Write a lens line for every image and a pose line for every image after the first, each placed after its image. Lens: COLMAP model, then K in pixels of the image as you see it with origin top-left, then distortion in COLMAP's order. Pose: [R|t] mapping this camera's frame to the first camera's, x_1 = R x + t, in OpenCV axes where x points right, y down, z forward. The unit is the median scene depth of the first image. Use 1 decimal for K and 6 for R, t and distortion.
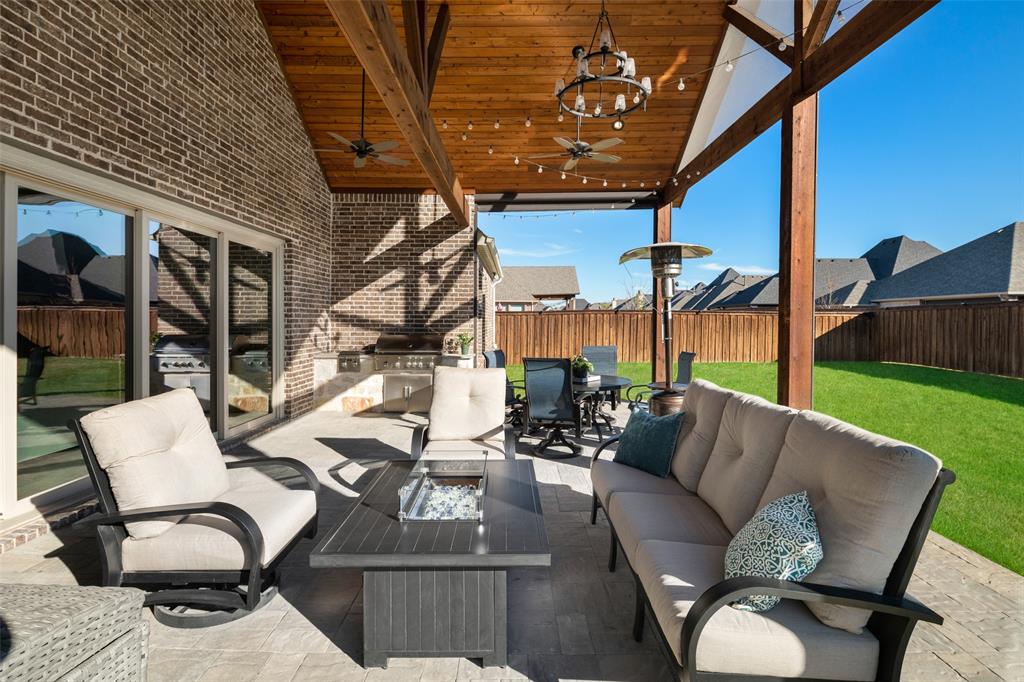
lens RADIAL K [[495.7, 0, 508.0], [0, 495.7, 317.6], [0, 0, 1]] dist [-0.002768, -0.001433]
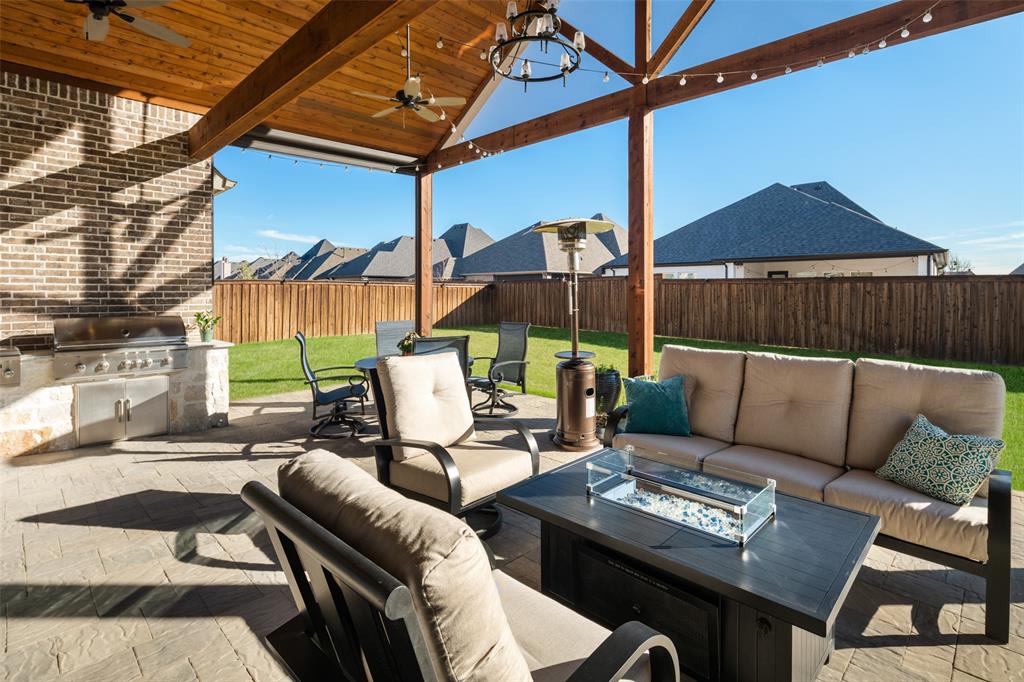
lens RADIAL K [[503.7, 0, 496.7], [0, 503.7, 300.1], [0, 0, 1]] dist [0.002241, -0.007705]
pose [[0.711380, -0.015422, 0.702638, -0.287627], [-0.001225, 0.999730, 0.023183, -0.001595], [-0.702806, -0.017352, 0.711170, 0.190949]]
